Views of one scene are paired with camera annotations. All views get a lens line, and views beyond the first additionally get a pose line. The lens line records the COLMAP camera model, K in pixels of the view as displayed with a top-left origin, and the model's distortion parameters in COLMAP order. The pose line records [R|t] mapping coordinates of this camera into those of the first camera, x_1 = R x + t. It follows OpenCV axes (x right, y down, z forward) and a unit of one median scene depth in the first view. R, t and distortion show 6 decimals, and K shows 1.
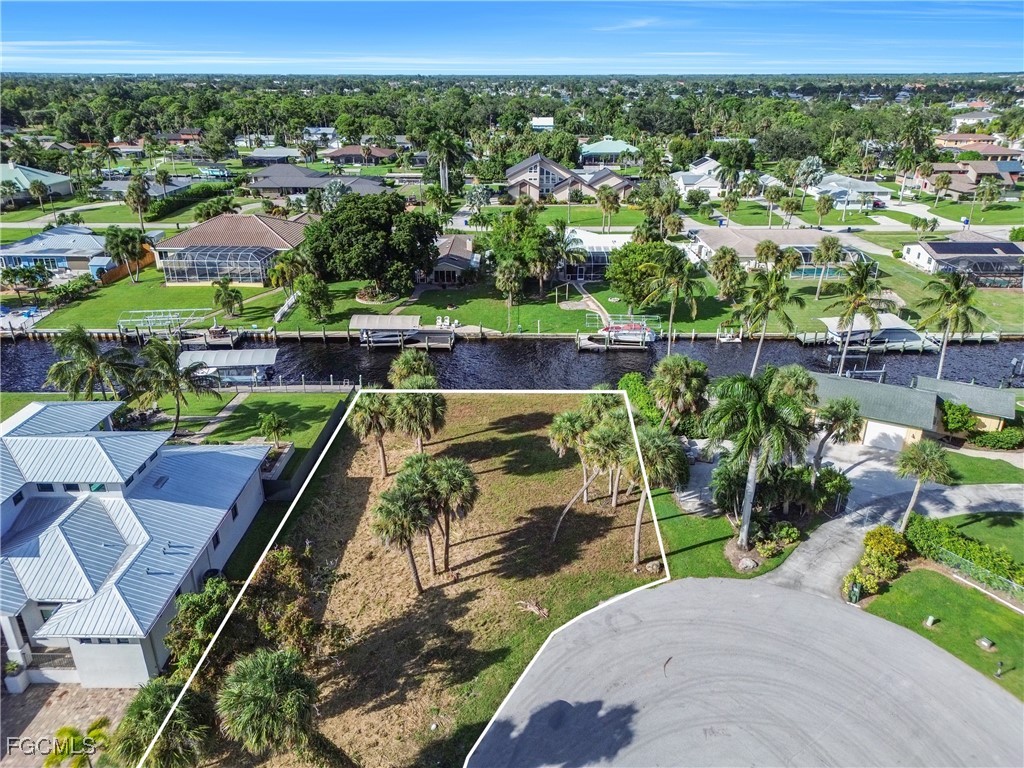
lens RADIAL K [[720.6, 0, 509.5], [0, 720.6, 381.1], [0, 0, 1]] dist [0.060949, -0.064096]
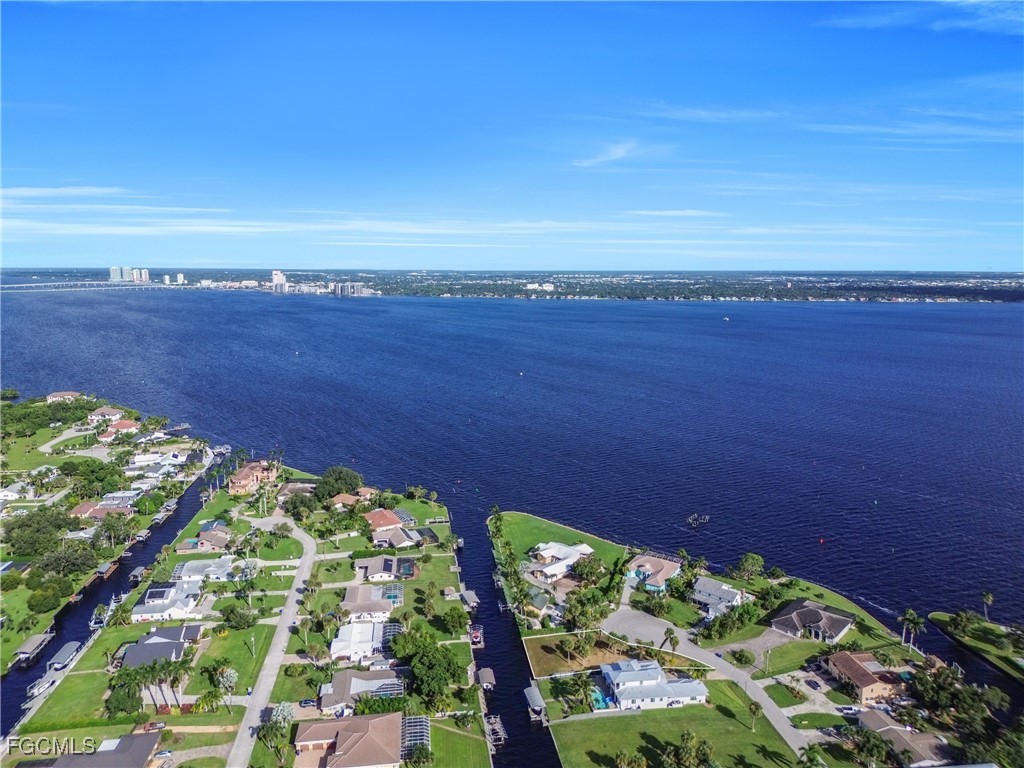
lens RADIAL K [[720.6, 0, 509.5], [0, 720.6, 381.1], [0, 0, 1]] dist [0.060949, -0.064096]
pose [[-0.150190, -0.158284, 0.975904, -2.454176], [0.383581, 0.900449, 0.205079, -1.478281], [-0.911212, 0.405139, -0.074524, 0.635595]]
